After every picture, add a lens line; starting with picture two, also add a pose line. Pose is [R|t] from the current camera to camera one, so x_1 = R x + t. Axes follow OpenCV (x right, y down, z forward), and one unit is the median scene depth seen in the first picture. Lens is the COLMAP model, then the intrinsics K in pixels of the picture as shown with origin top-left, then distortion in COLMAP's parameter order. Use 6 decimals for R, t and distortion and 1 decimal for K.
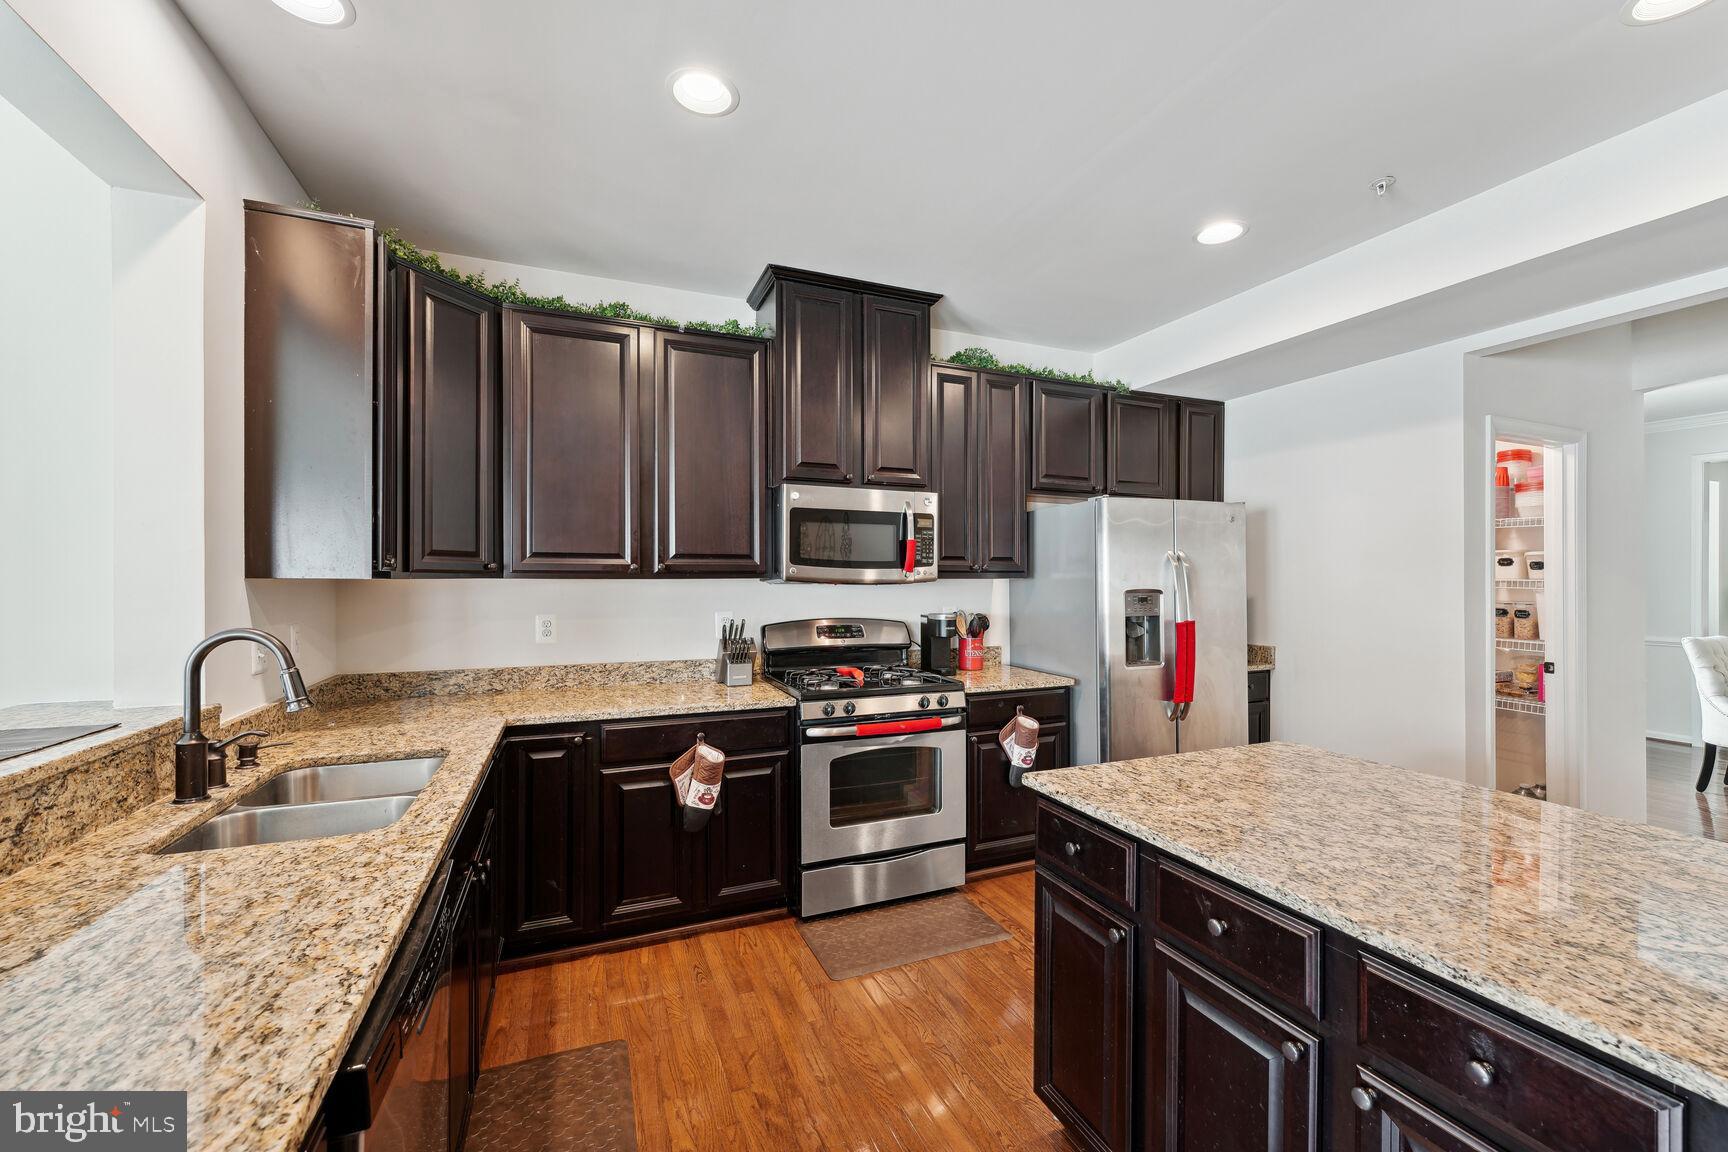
lens RADIAL K [[693.0, 0, 871.9], [0, 693.0, 580.3], [0, 0, 1]] dist [0.001666, -0.000478]
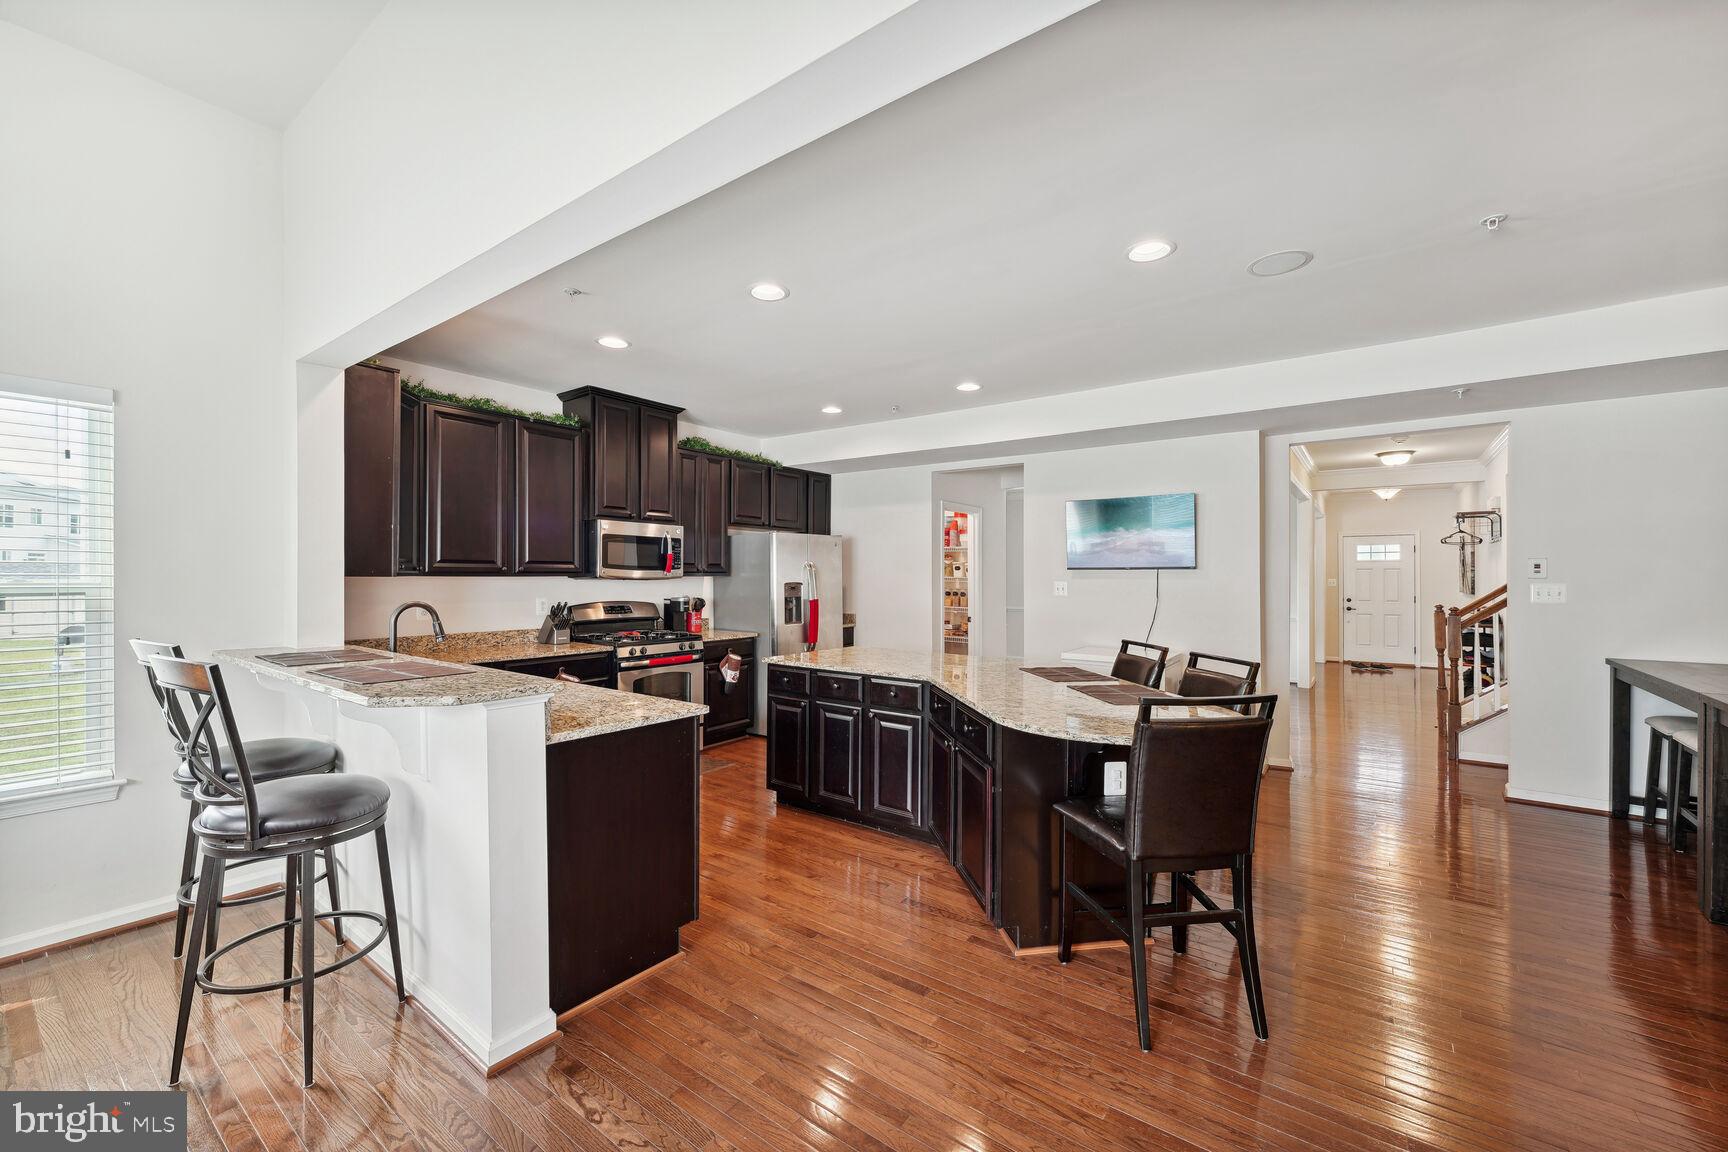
lens RADIAL K [[693.0, 0, 864.3], [0, 693.0, 575.1], [0, 0, 1]] dist [0.001666, -0.000478]
pose [[0.862690, 0.003052, 0.505723, -0.378026], [-0.002293, 0.999995, -0.002122, -0.003000], [-0.505727, 0.000671, 0.862693, -0.685823]]
